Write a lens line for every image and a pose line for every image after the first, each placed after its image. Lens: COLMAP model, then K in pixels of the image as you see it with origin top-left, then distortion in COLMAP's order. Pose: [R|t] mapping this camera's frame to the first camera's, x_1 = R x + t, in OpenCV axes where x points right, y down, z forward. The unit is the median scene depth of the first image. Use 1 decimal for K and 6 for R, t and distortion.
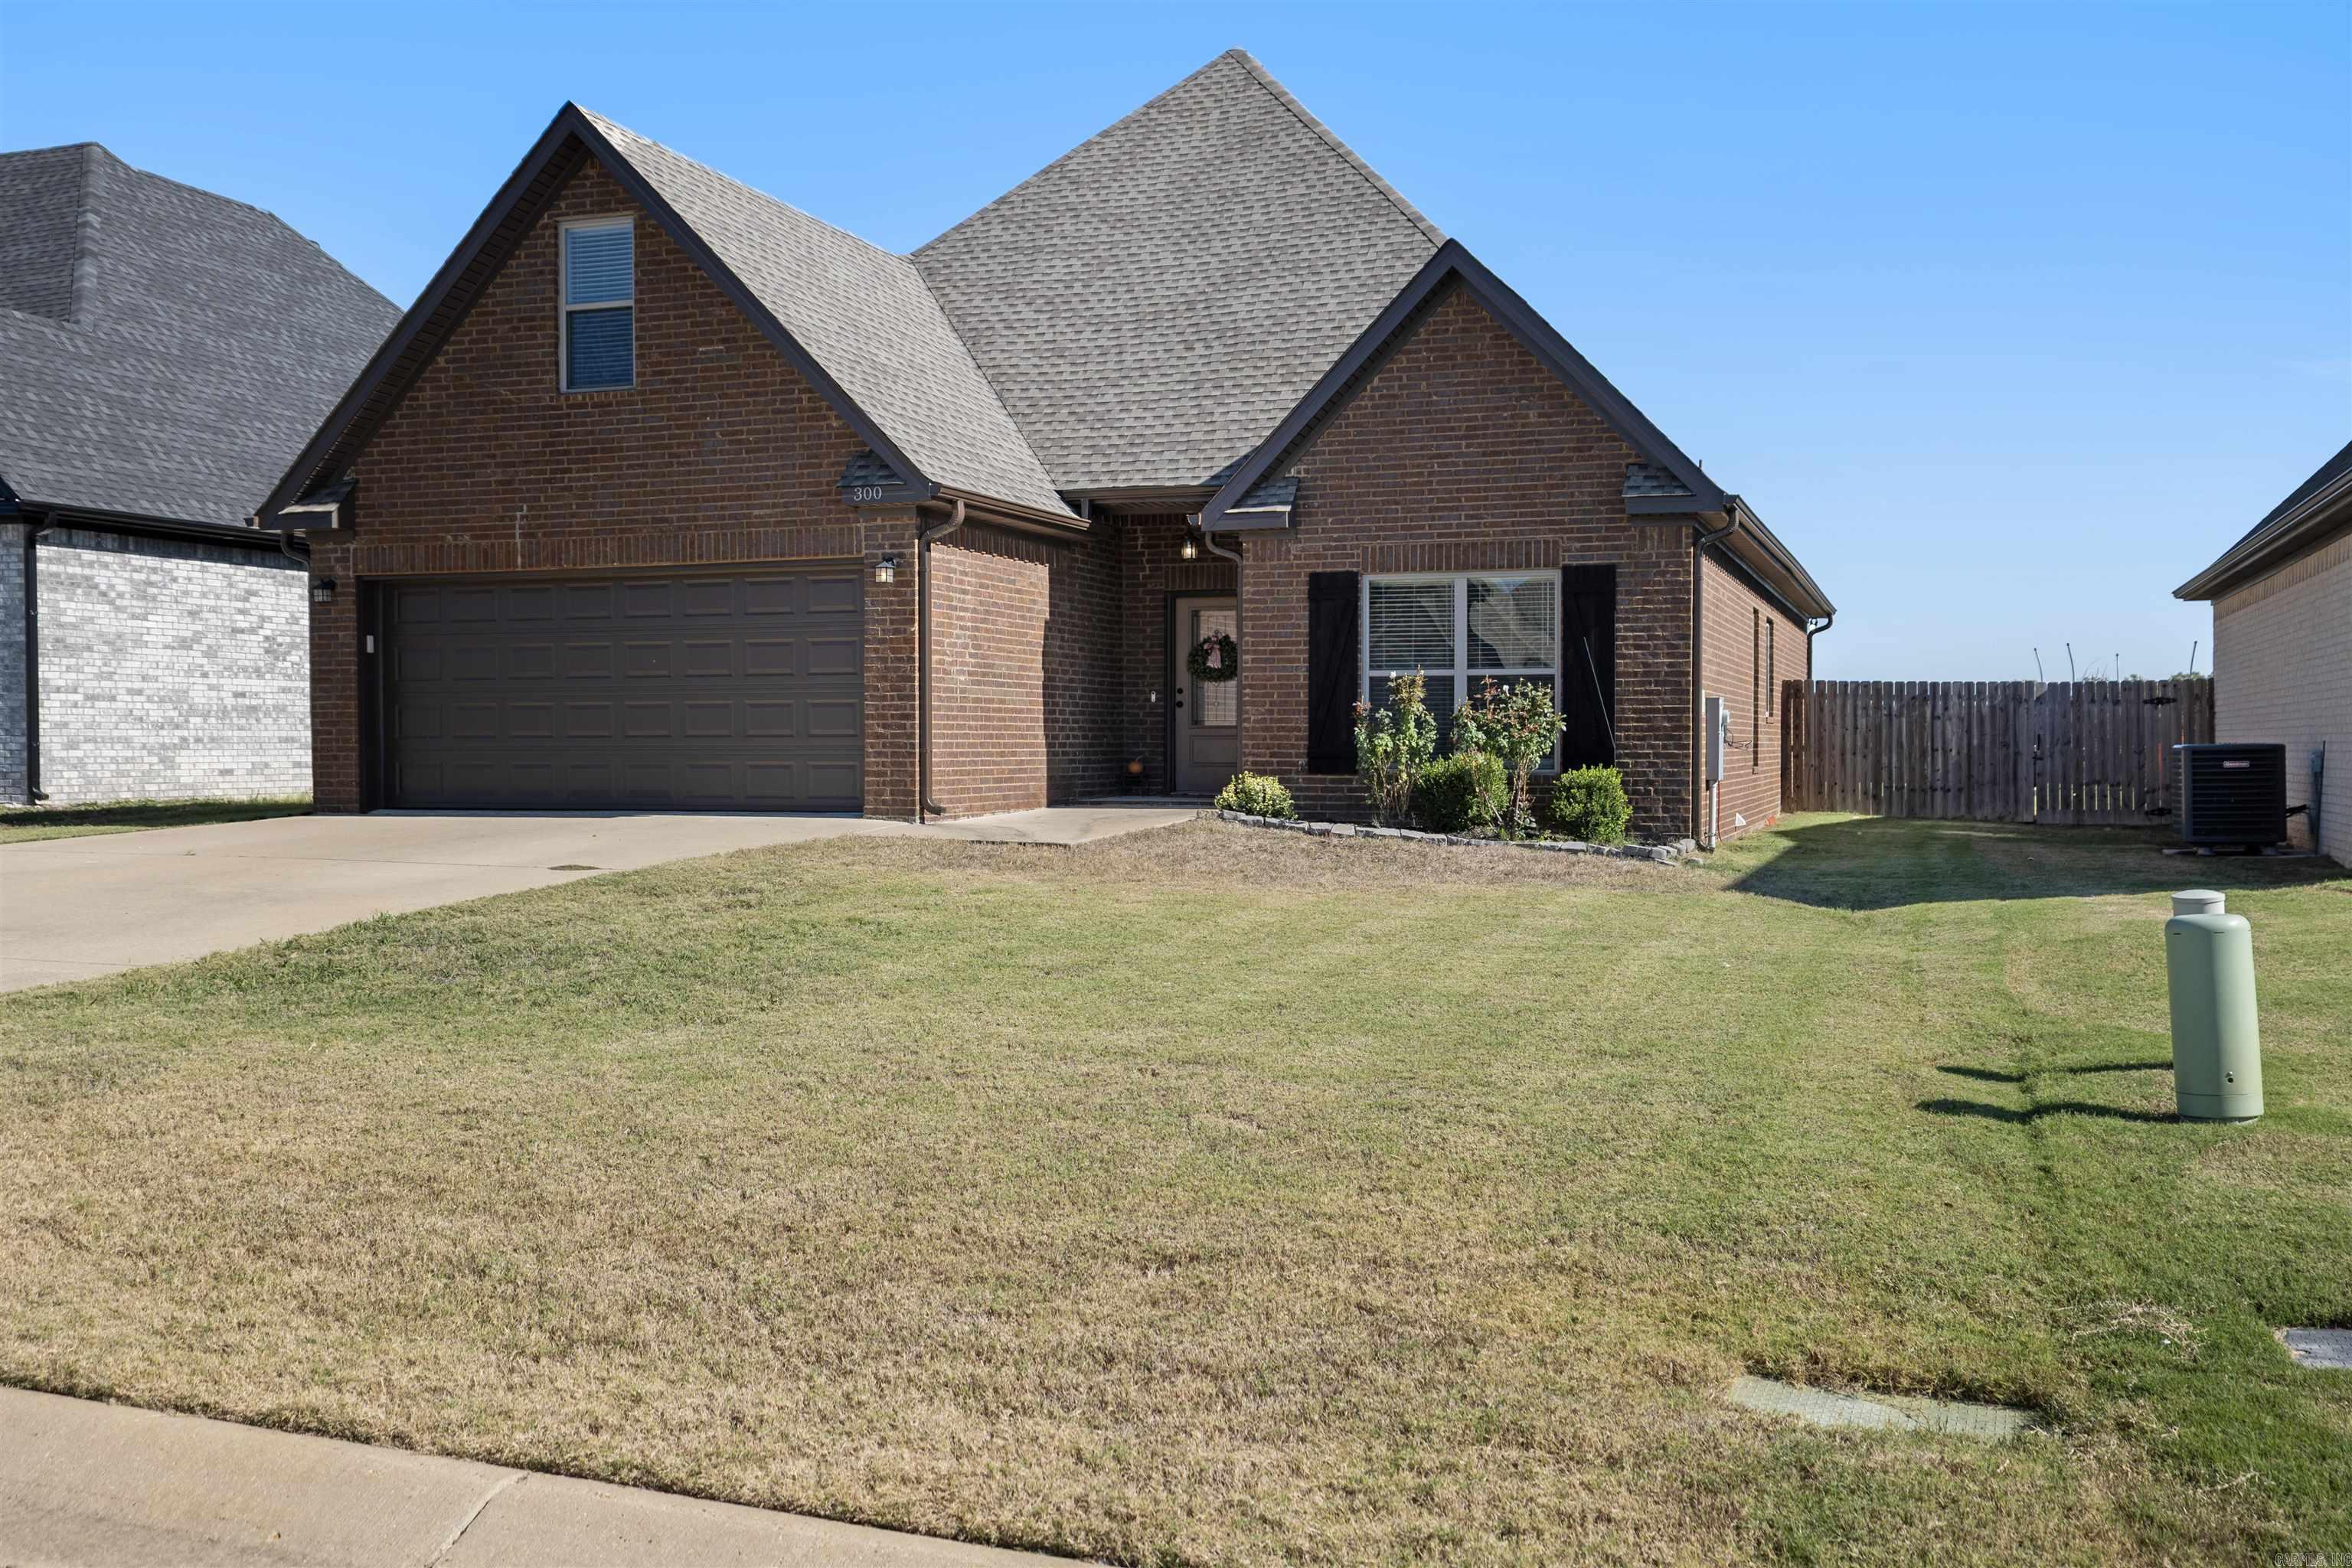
lens RADIAL K [[2196.2, 0, 1174.7], [0, 2196.2, 768.8], [0, 0, 1]] dist [0.010495, 0.000000]
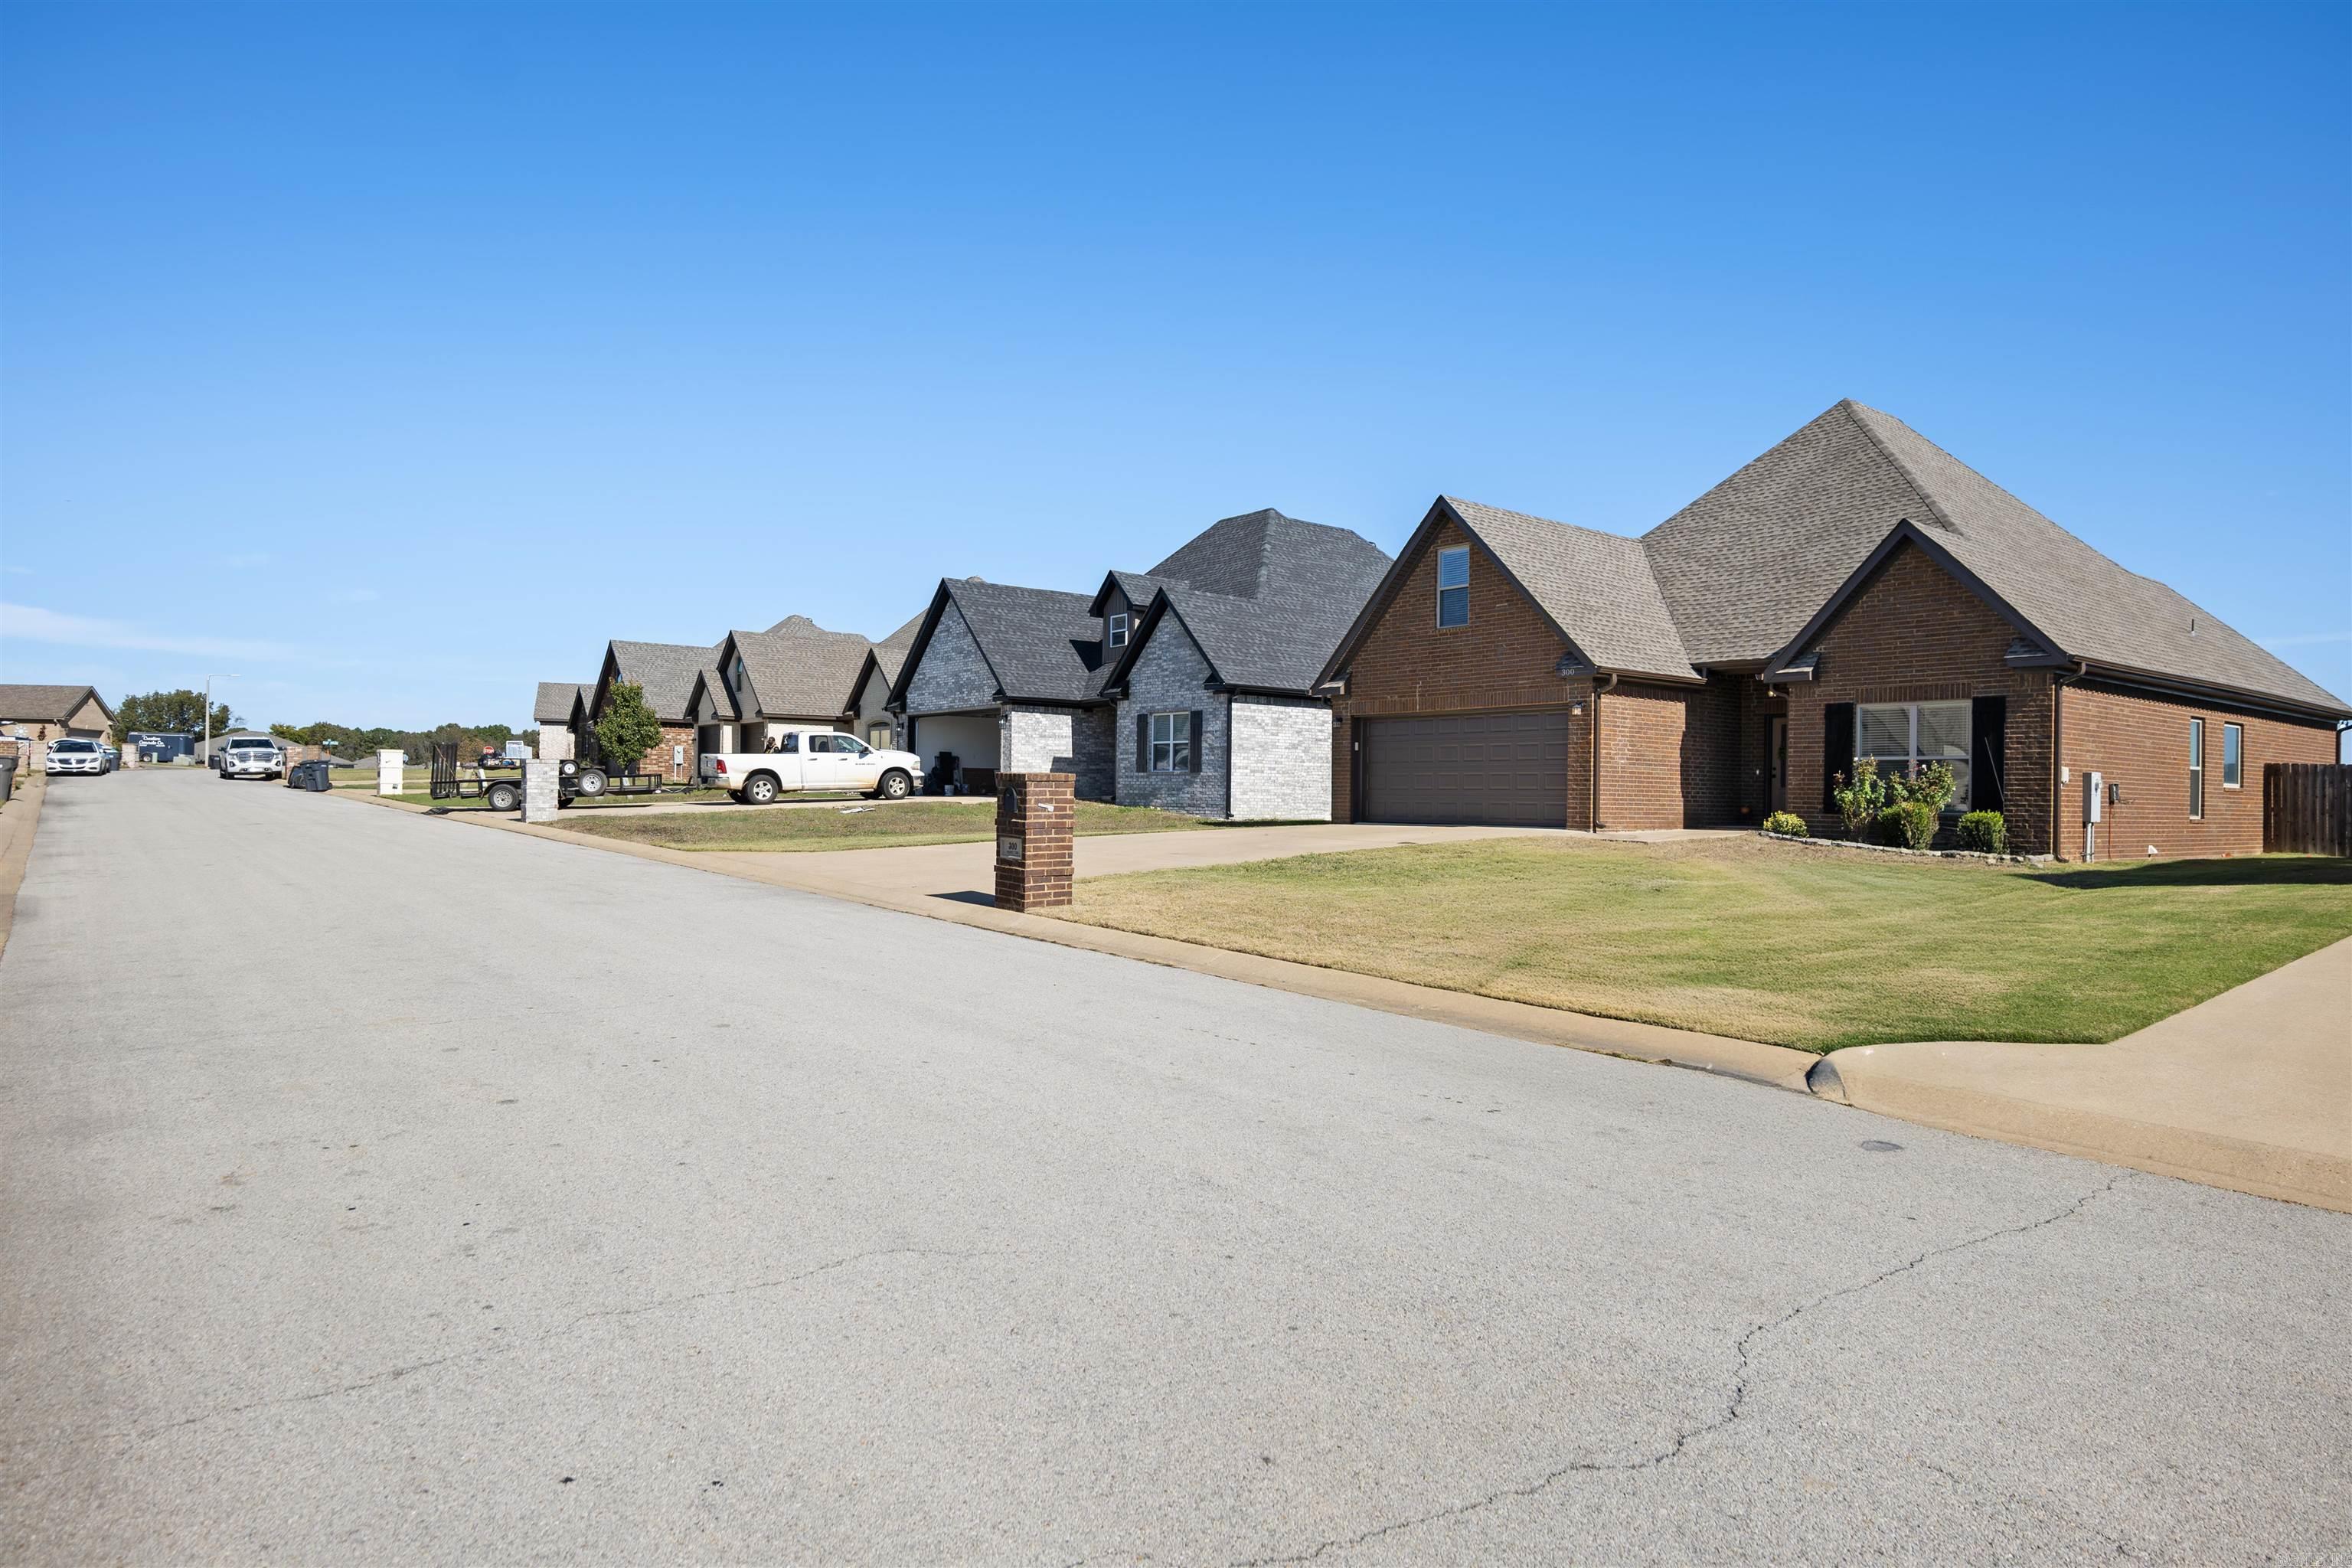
lens RADIAL K [[1446.3, 0, 1179.3], [0, 1446.3, 793.0], [0, 0, 1]] dist [-0.003014, -0.000328]
pose [[0.850906, 0.010222, -0.525218, 0.237930], [-0.021590, 0.999646, -0.015523, 0.015642], [0.524874, 0.024548, 0.850826, -0.312276]]
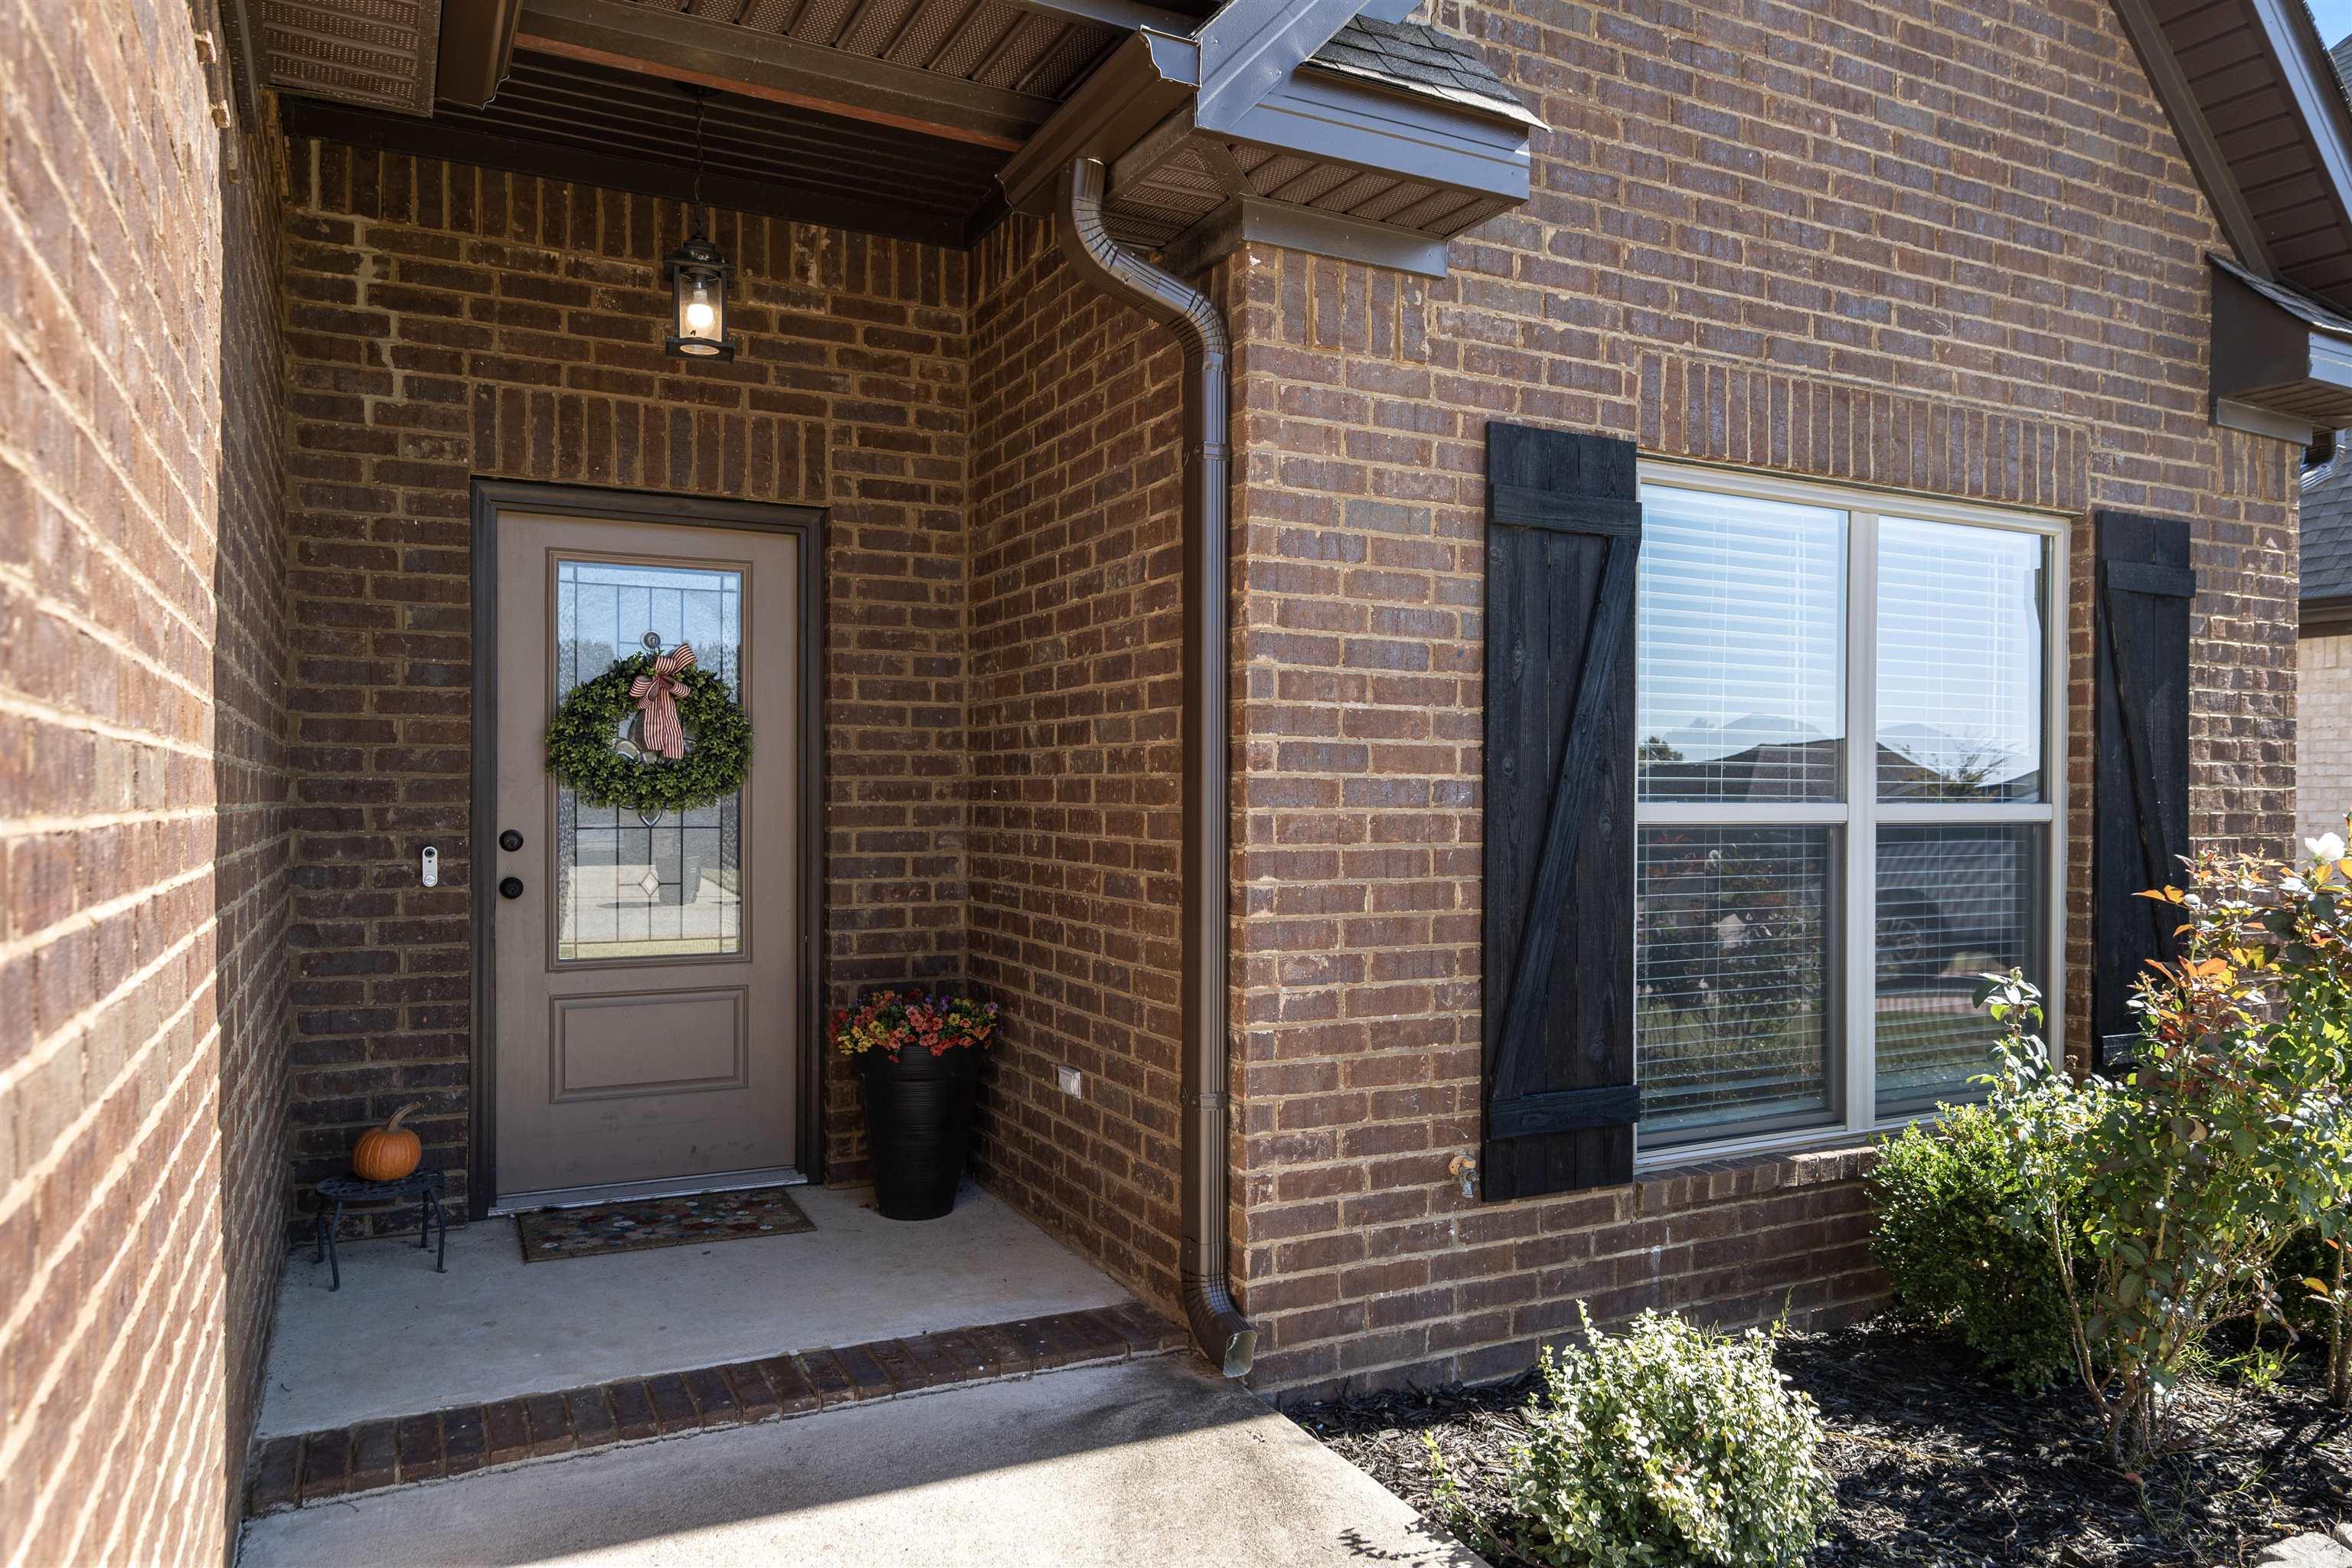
lens RADIAL K [[1555.1, 0, 1177.3], [0, 1555.1, 798.3], [0, 0, 1]] dist [0.002720, -0.000374]
pose [[0.681442, 0.004413, 0.731859, -0.096472], [0.005340, 0.999925, -0.011002, -0.043267], [-0.731853, 0.011405, 0.681367, 0.903799]]
